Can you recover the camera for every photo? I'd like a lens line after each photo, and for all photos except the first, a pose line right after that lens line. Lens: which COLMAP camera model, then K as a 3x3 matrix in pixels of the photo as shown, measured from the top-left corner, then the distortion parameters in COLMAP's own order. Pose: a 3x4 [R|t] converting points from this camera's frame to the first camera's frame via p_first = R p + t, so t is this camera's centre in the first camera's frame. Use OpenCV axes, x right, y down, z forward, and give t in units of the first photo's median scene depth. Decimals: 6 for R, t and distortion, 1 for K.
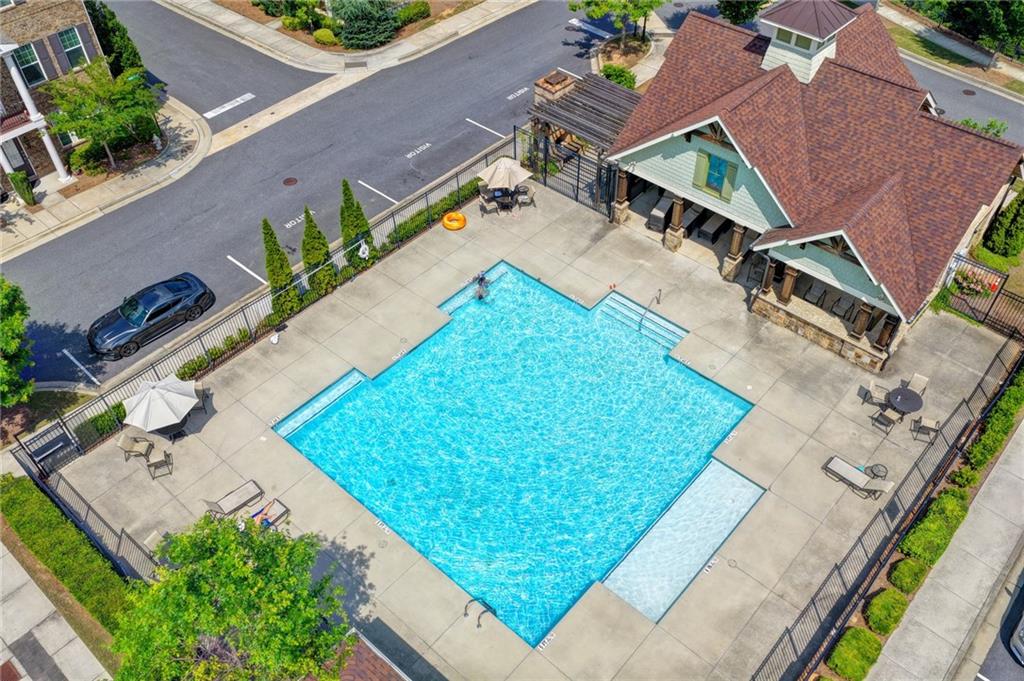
lens RADIAL K [[868.7, 0, 512.0], [0, 868.7, 340.5], [0, 0, 1]] dist [-0.001080, 0.022525]
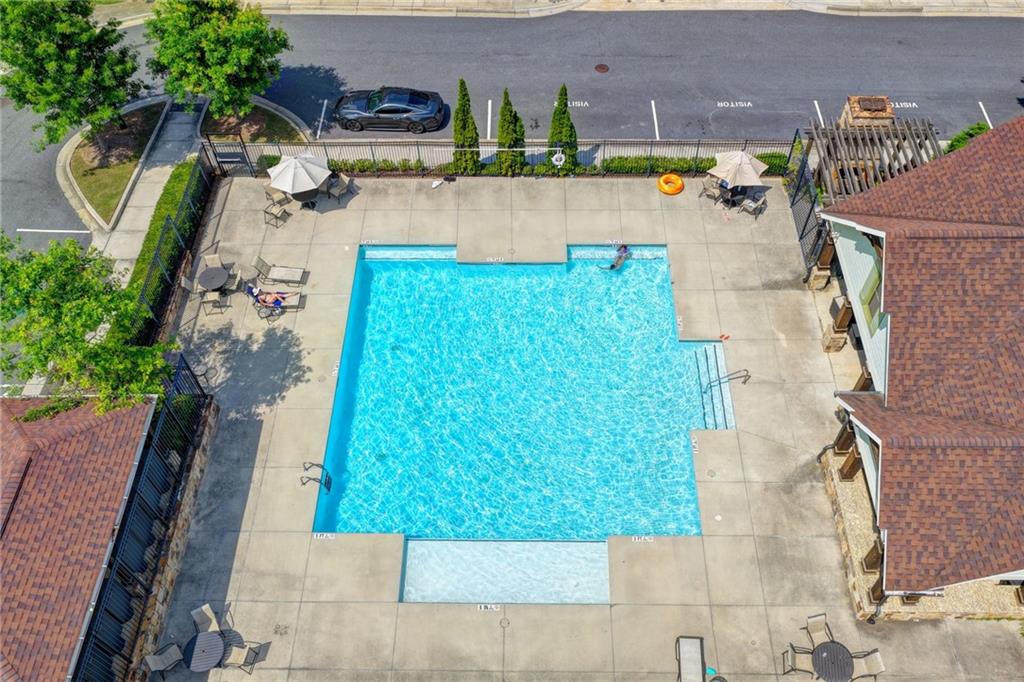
lens RADIAL K [[868.7, 0, 512.0], [0, 868.7, 341.0], [0, 0, 1]] dist [-0.001080, 0.022525]
pose [[0.653161, 0.605178, -0.455127, 0.391223], [-0.531827, 0.794484, 0.293182, -0.209661], [0.539018, 0.050553, 0.840776, 0.148960]]
